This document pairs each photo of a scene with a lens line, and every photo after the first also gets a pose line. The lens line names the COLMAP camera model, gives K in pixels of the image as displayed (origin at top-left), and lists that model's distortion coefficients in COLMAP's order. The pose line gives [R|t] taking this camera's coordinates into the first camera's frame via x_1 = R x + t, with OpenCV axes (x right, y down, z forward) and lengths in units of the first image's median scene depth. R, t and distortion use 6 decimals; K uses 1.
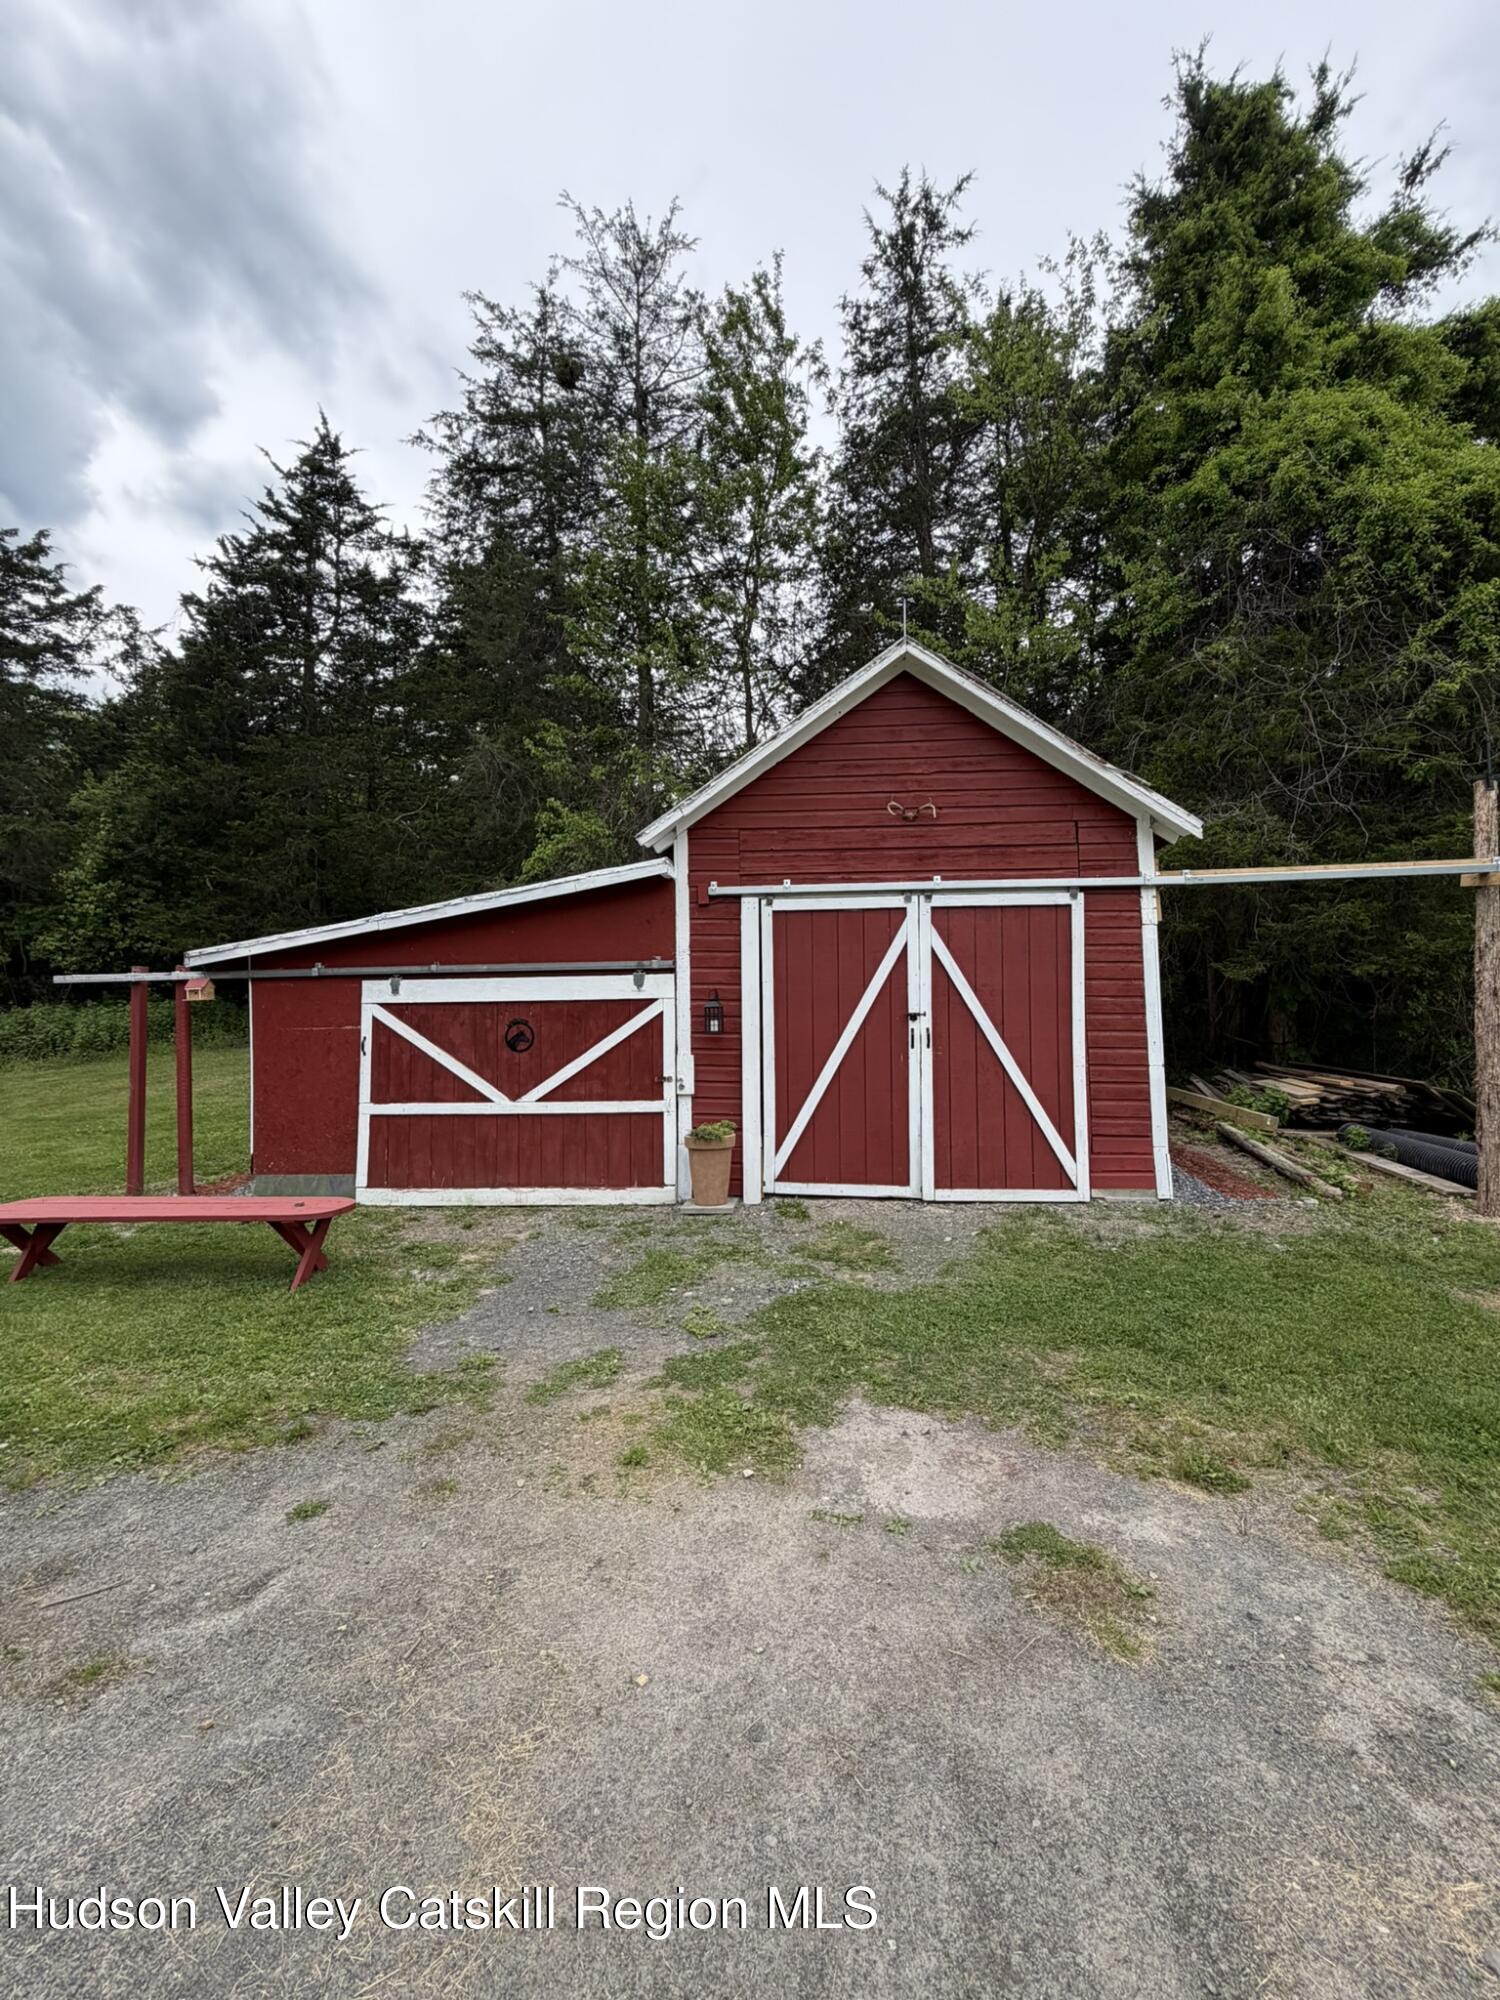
lens RADIAL K [[807.2, 0, 750.0], [0, 807.2, 999.6], [0, 0, 1]] dist [0.006625, -0.001060]
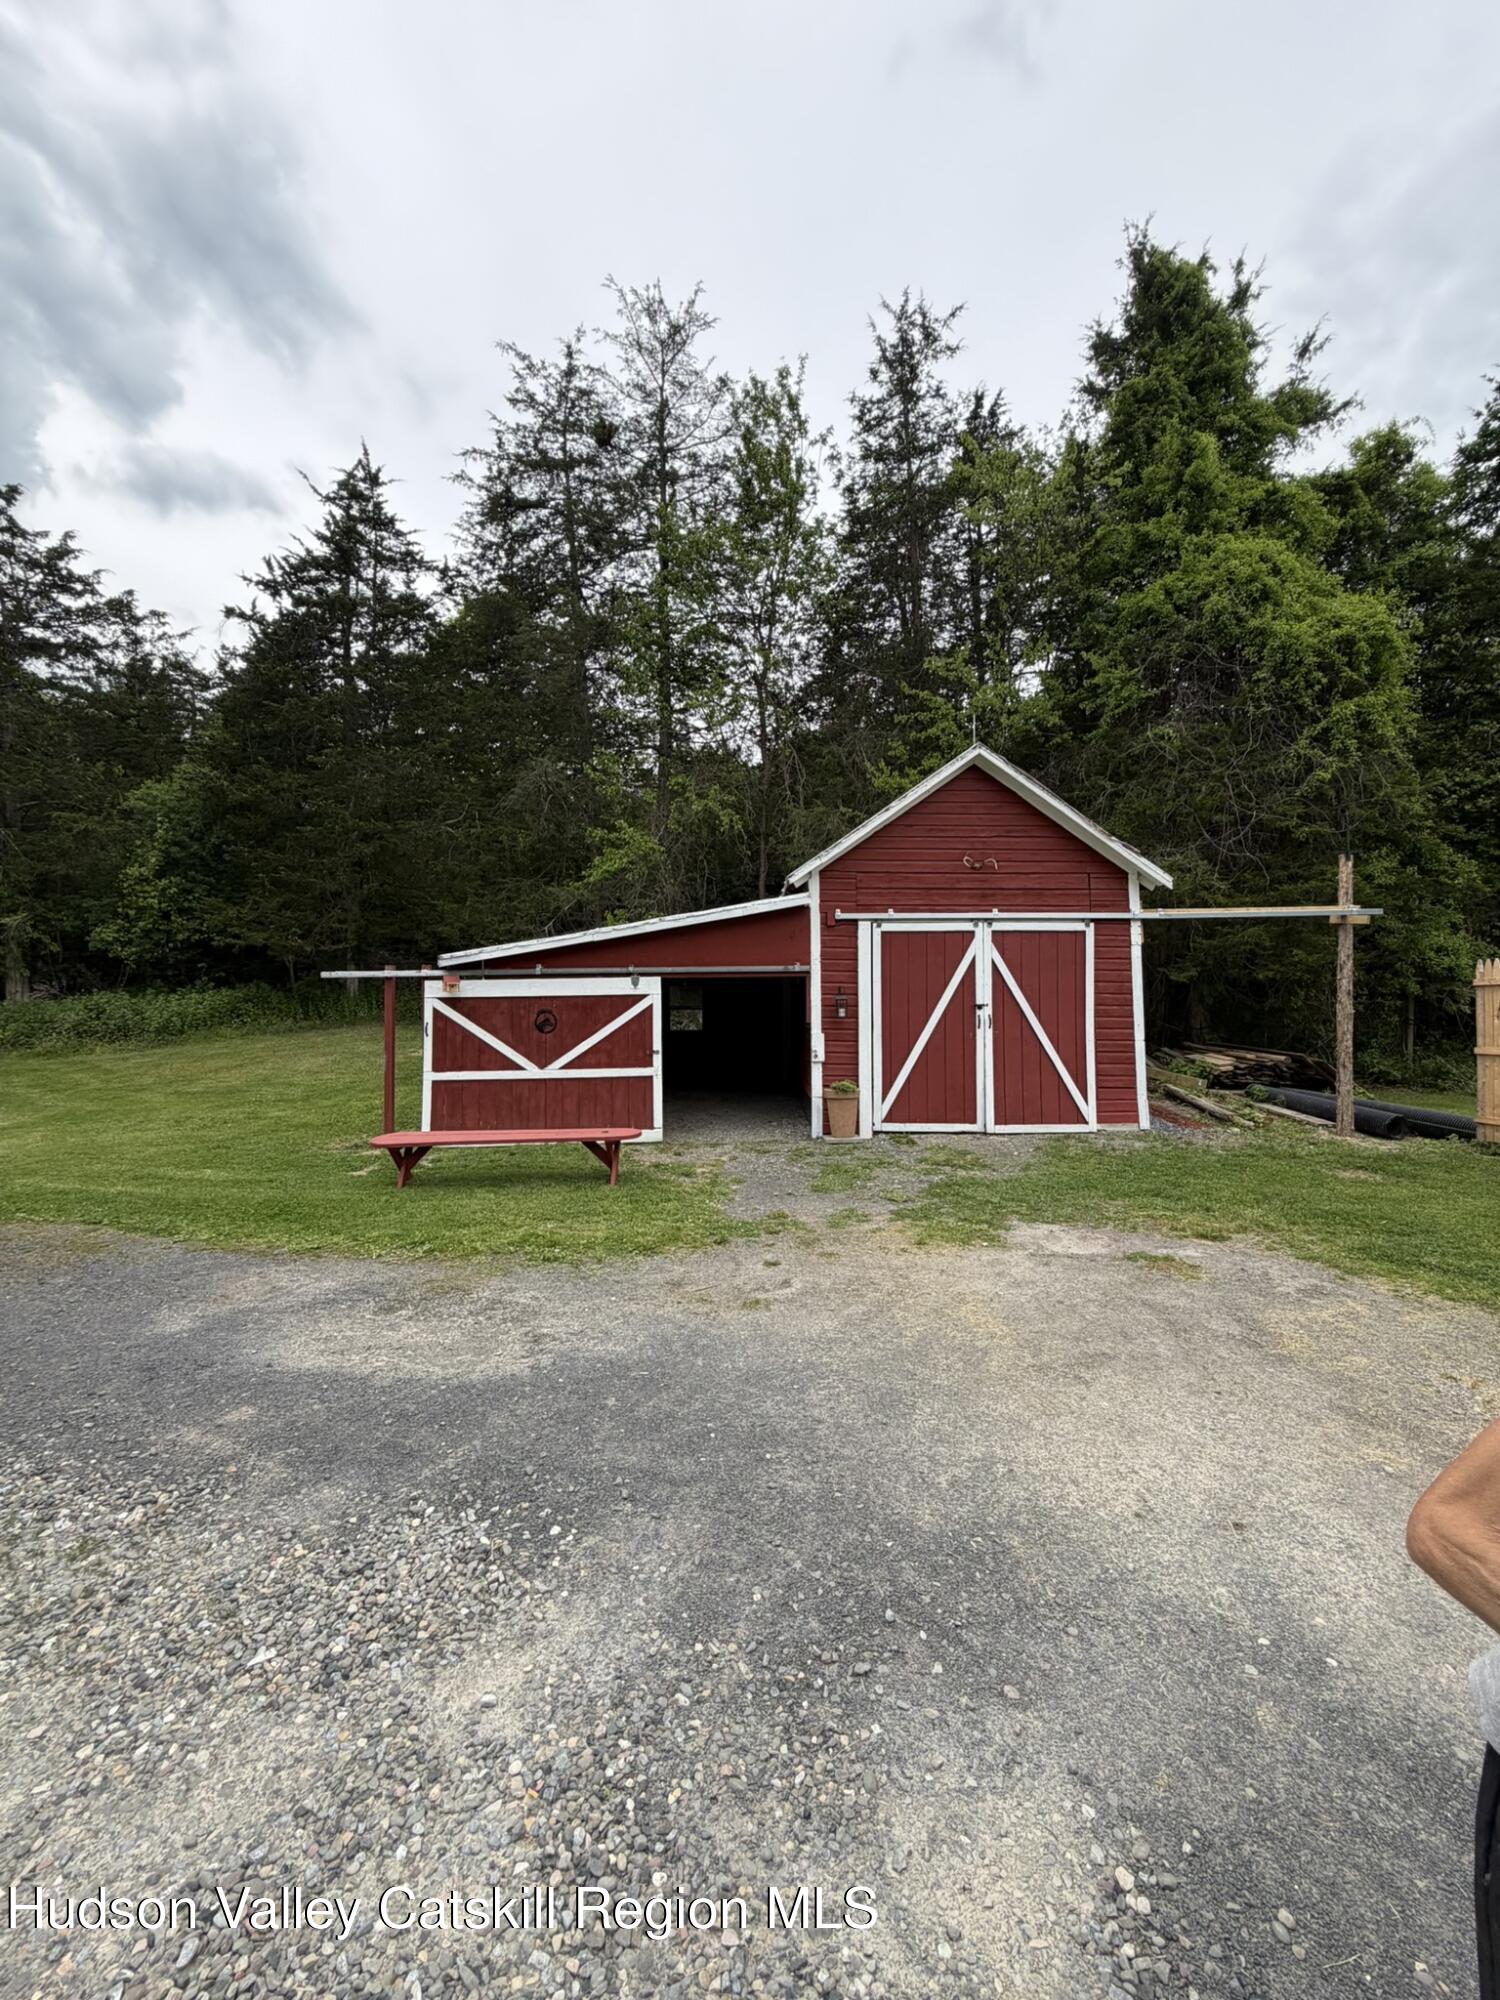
lens RADIAL K [[807.2, 0, 751.9], [0, 807.2, 1002.8], [0, 0, 1]] dist [0.006625, -0.001060]
pose [[0.994497, 0.004656, 0.104657, -0.240324], [-0.006406, 0.999845, 0.016393, -0.004931], [-0.104565, -0.016974, 0.994373, -0.266896]]
